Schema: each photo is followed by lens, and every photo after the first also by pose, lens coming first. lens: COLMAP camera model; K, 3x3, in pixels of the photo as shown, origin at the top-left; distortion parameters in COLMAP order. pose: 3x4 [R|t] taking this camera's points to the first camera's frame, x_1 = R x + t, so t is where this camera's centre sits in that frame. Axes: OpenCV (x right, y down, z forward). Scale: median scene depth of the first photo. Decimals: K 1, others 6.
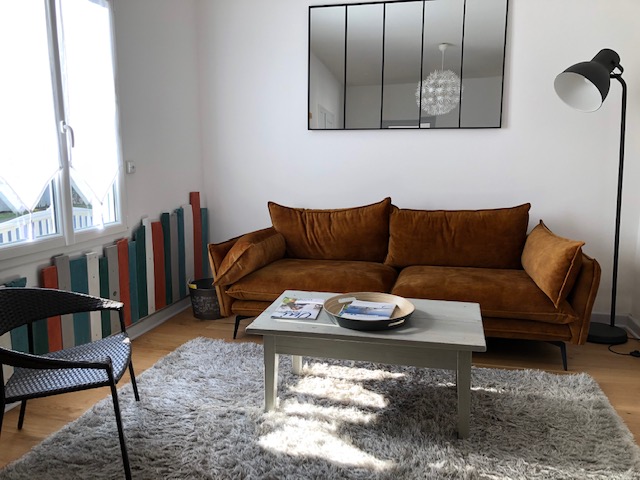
lens RADIAL K [[515.8, 0, 320.0], [0, 515.8, 240.0], [0, 0, 1]] dist [-0.001064, -0.004310]
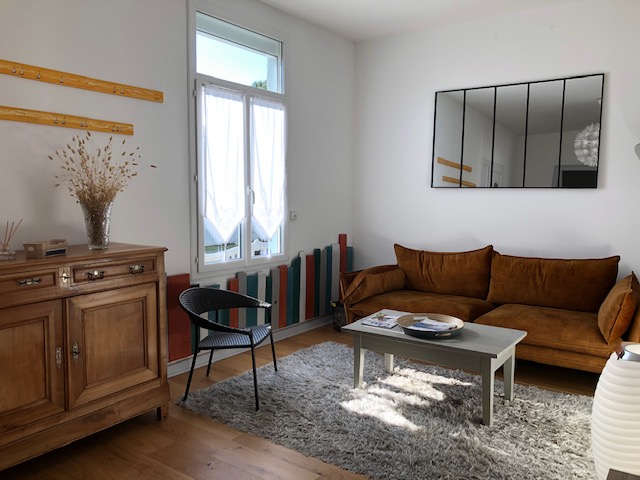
lens RADIAL K [[515.8, 0, 320.0], [0, 515.8, 240.0], [0, 0, 1]] dist [-0.001064, -0.004310]
pose [[0.929168, 0.041893, -0.367277, 0.266886], [-0.070149, 0.995487, -0.063919, 0.014443], [0.362942, 0.085156, 0.927913, -0.340934]]
